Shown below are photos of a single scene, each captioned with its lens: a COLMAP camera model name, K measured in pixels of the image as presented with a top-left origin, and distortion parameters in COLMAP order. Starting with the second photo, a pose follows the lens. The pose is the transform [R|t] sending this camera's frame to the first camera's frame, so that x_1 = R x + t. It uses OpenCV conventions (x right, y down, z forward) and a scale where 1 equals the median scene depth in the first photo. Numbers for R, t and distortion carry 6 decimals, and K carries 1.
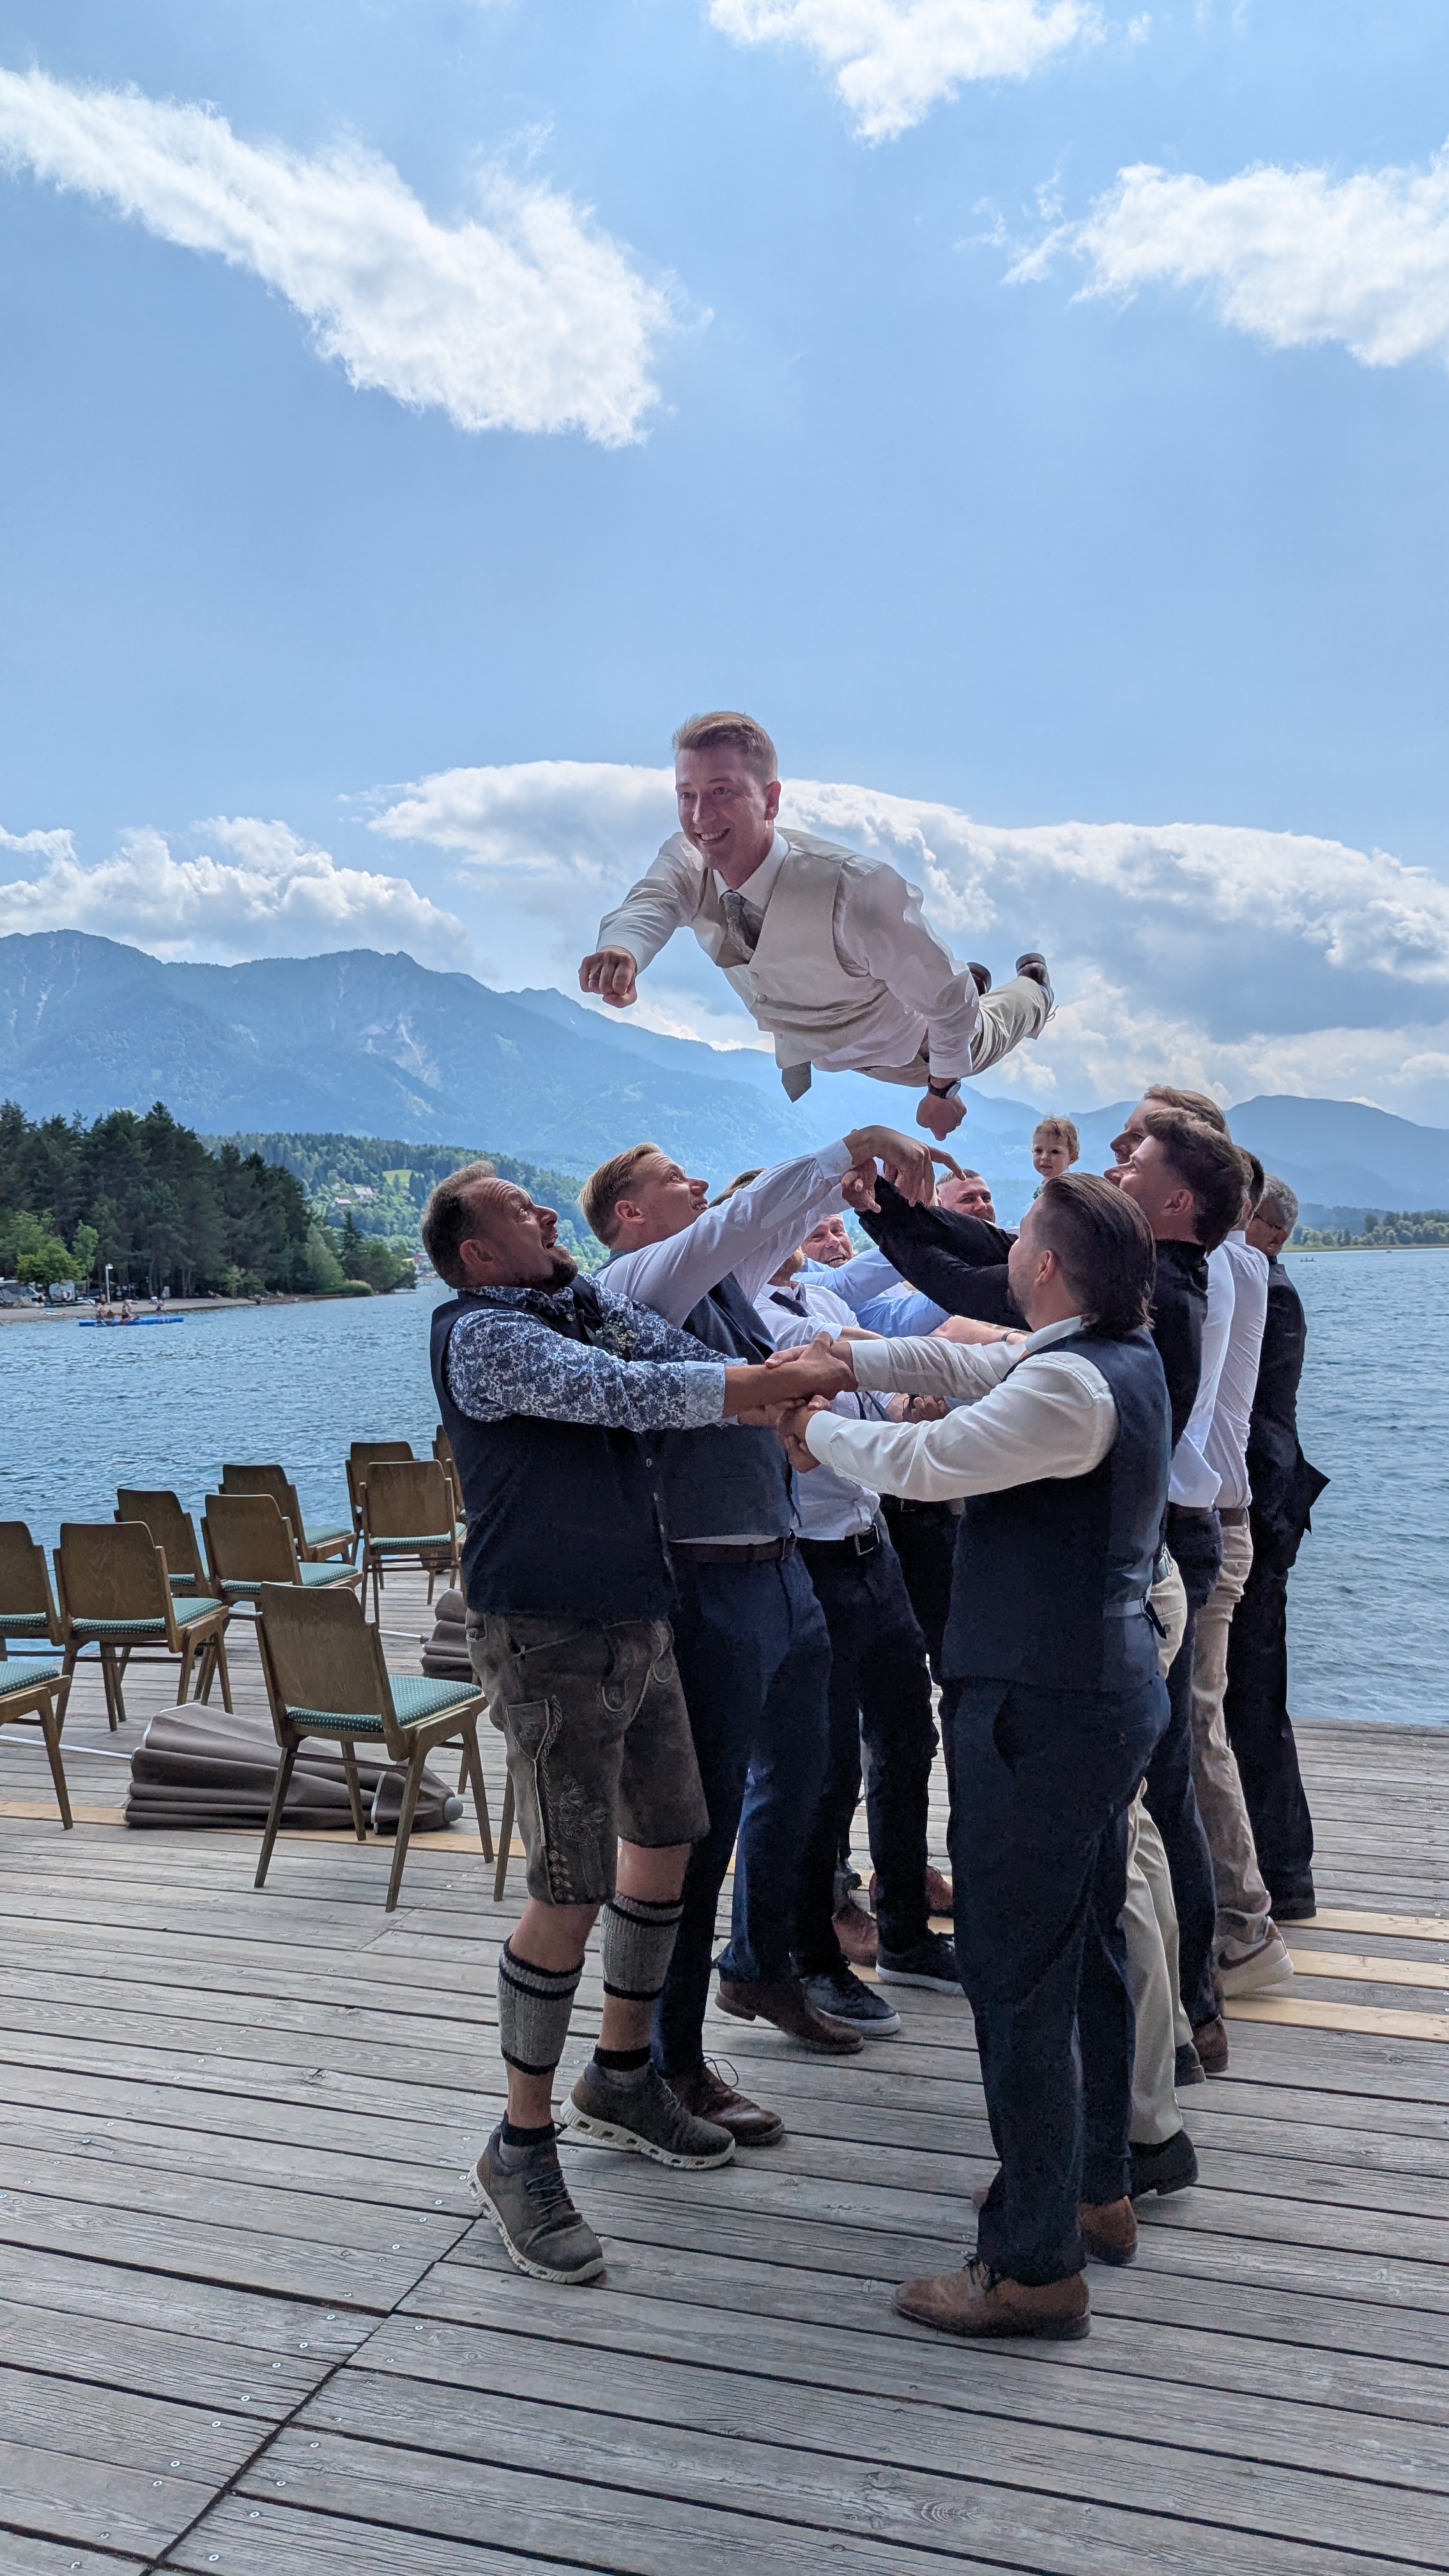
lens RADIAL K [[1800.6, 0, 724.5], [0, 1800.6, 1288.0], [0, 0, 1]] dist [0.002003, -0.000642]
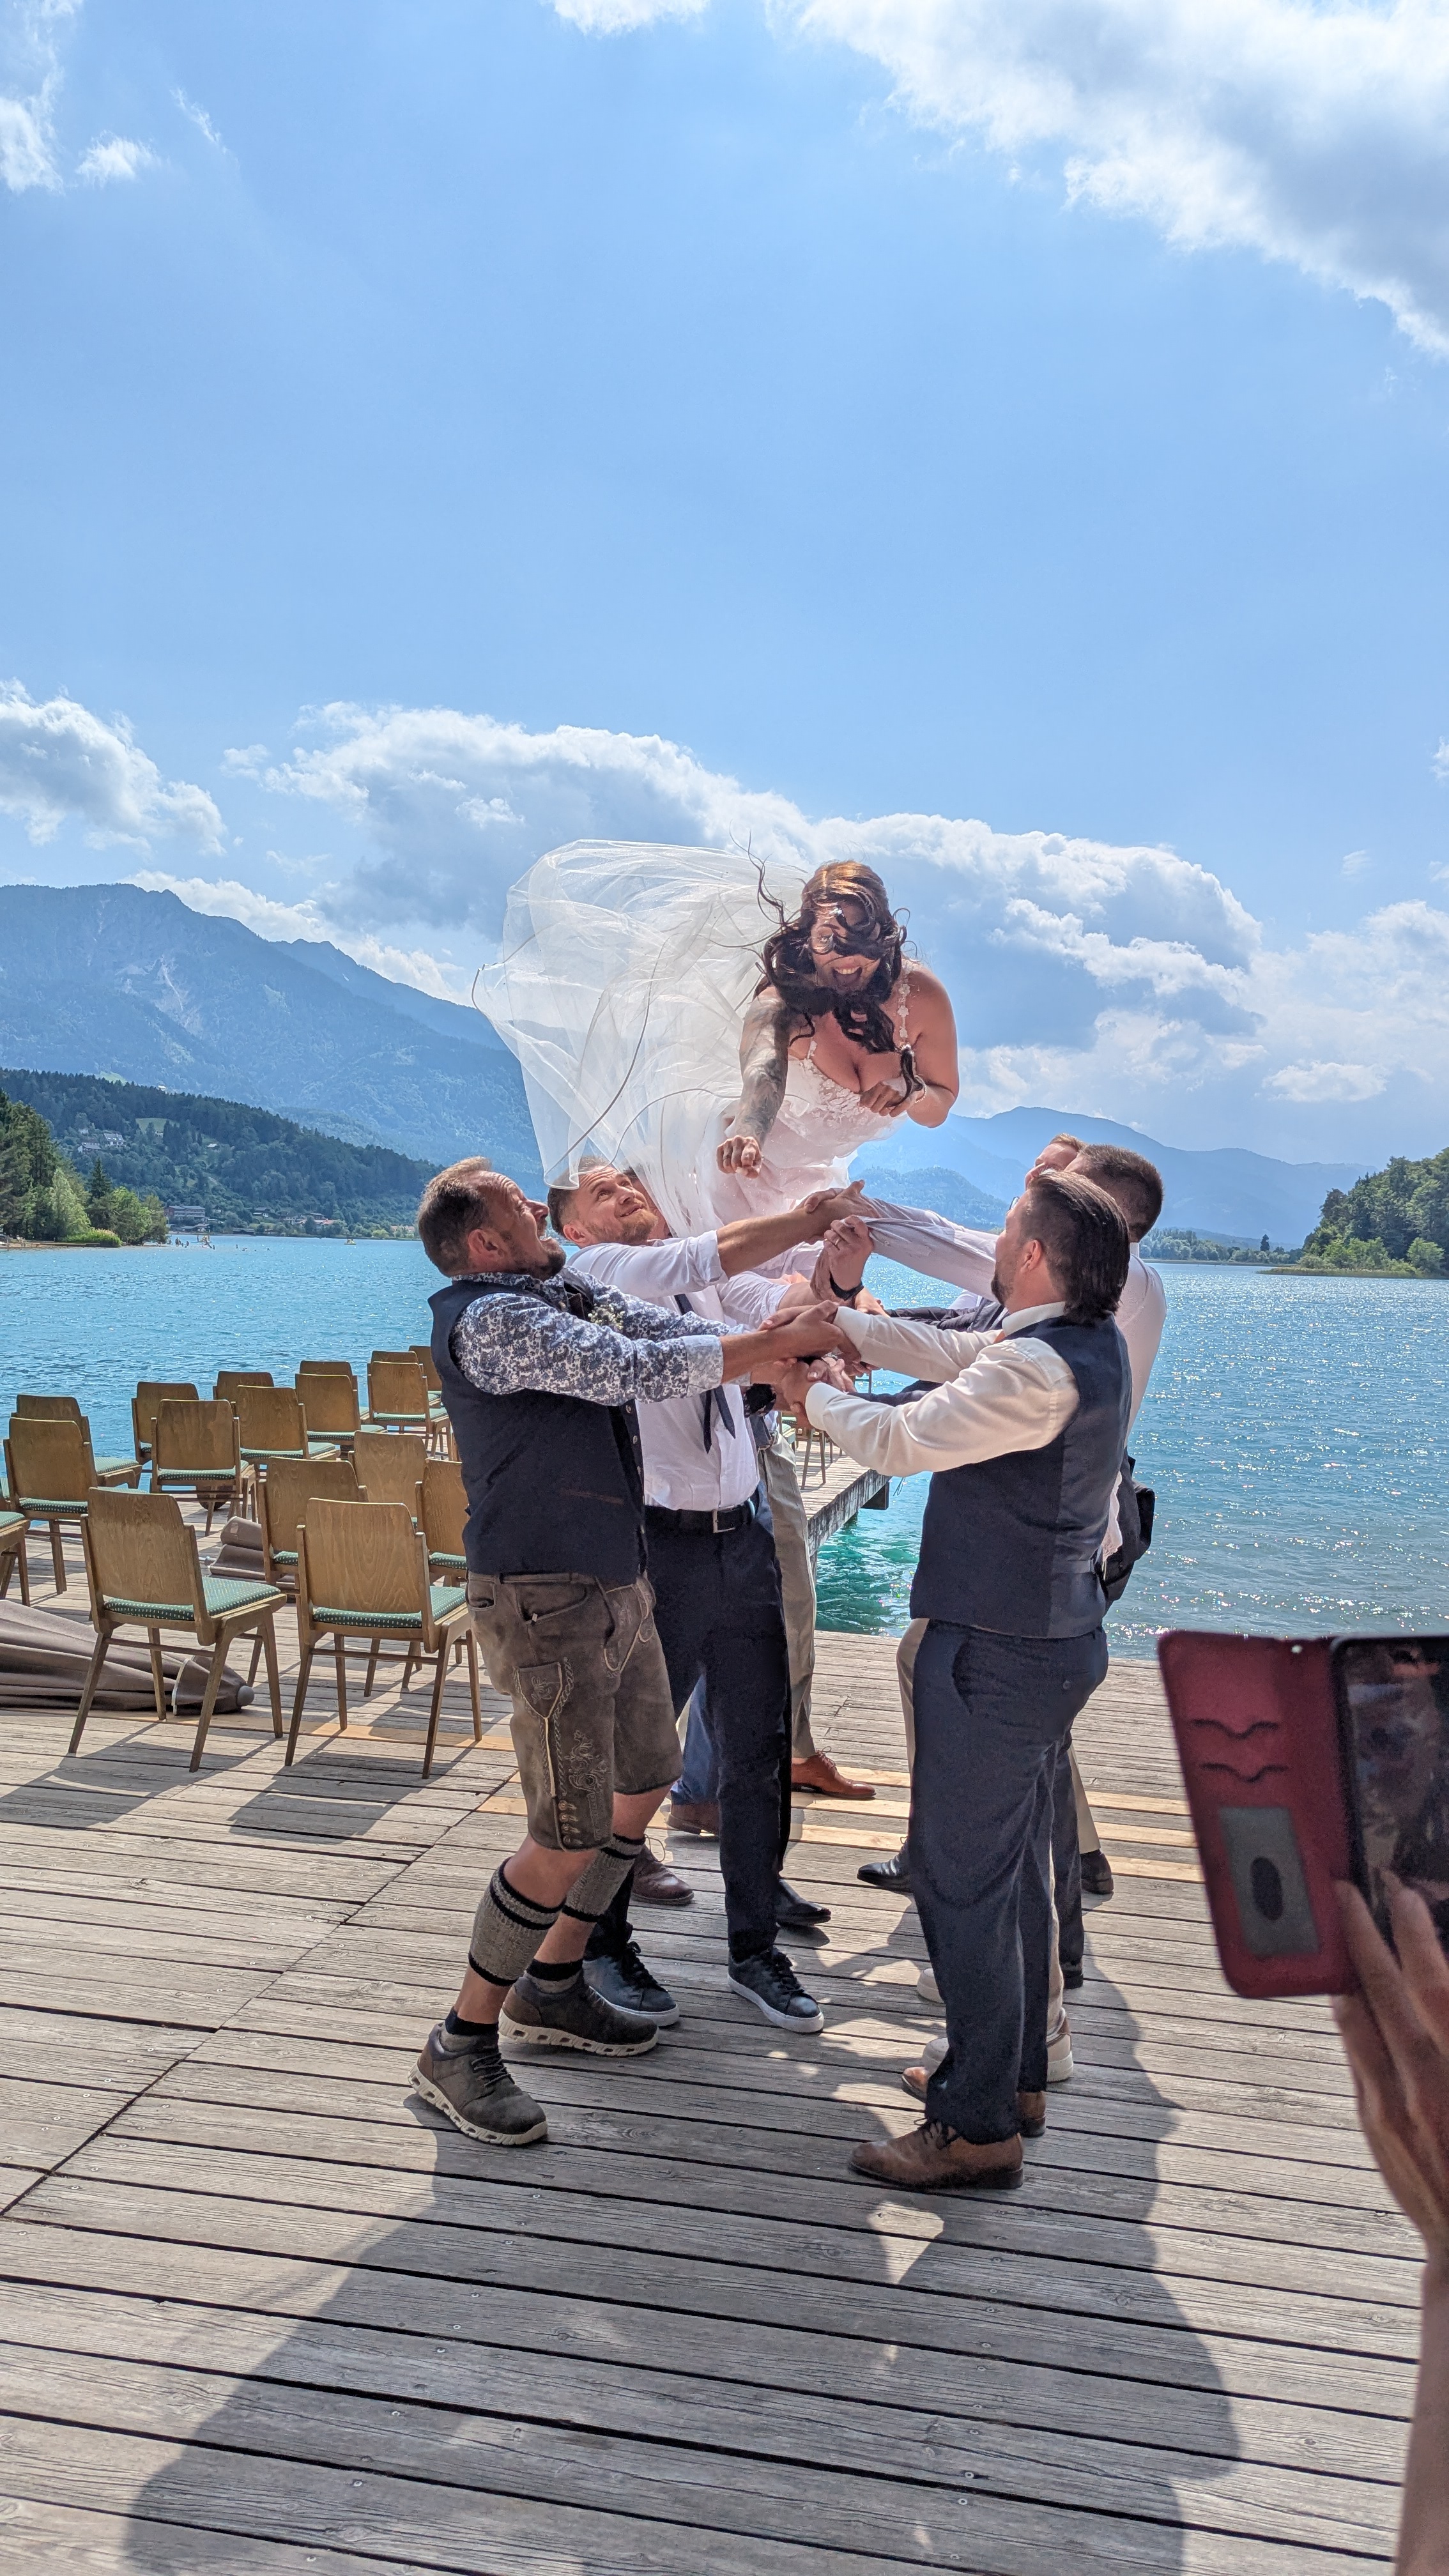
lens RADIAL K [[1800.6, 0, 724.5], [0, 1800.6, 1288.0], [0, 0, 1]] dist [0.002003, -0.000642]
pose [[0.989748, 0.059729, 0.129739, -0.015557], [-0.061118, 0.998108, 0.006750, 0.005930], [-0.129090, -0.014610, 0.991525, -0.182173]]
